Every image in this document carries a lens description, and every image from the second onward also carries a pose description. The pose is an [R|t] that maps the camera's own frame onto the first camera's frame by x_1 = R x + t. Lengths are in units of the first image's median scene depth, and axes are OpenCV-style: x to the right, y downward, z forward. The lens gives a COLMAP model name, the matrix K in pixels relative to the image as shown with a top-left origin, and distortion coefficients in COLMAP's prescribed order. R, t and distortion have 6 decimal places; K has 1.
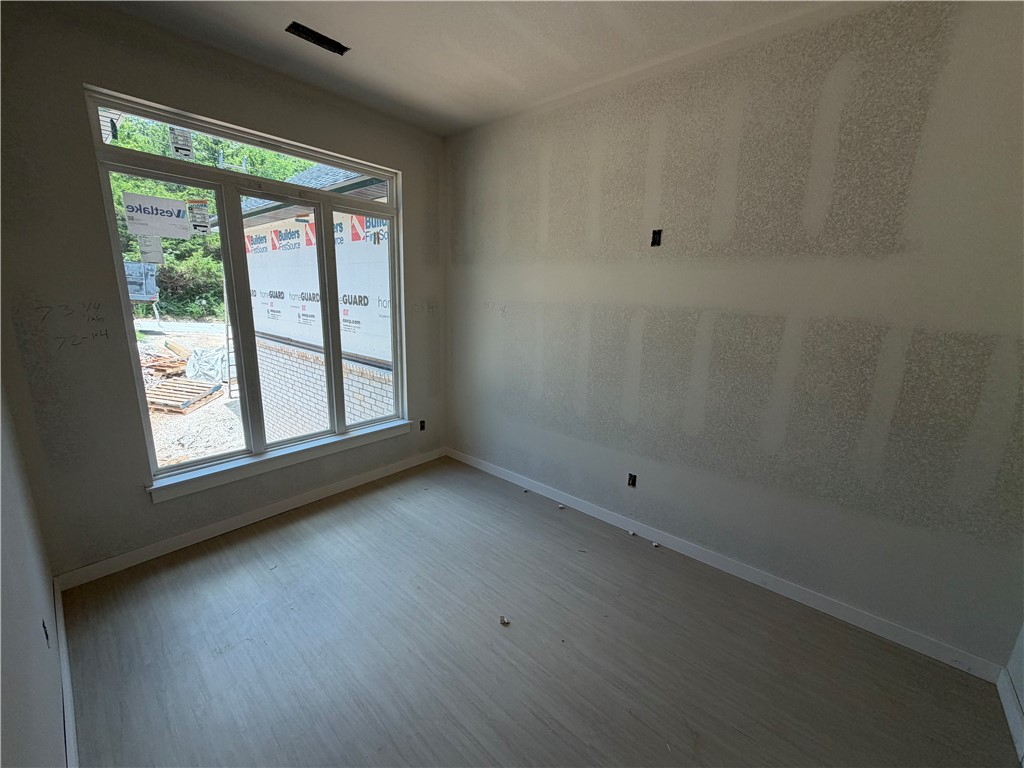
lens RADIAL K [[408.0, 0, 512.2], [0, 408.0, 384.9], [0, 0, 1]] dist [0.010157, -0.000427]
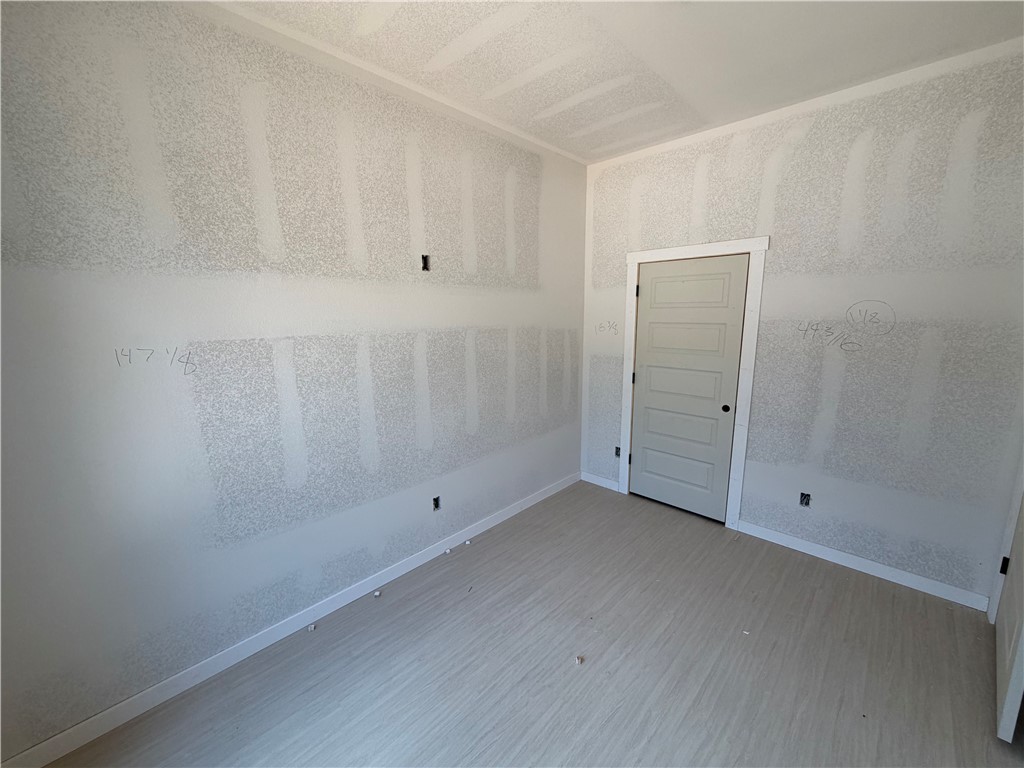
lens RADIAL K [[408.0, 0, 508.9], [0, 408.0, 384.6], [0, 0, 1]] dist [0.010157, -0.000427]
pose [[0.058842, -0.208754, 0.976196, -0.710663], [0.232996, 0.953754, 0.189910, -0.222147], [-0.970696, 0.216276, 0.104760, 0.781839]]
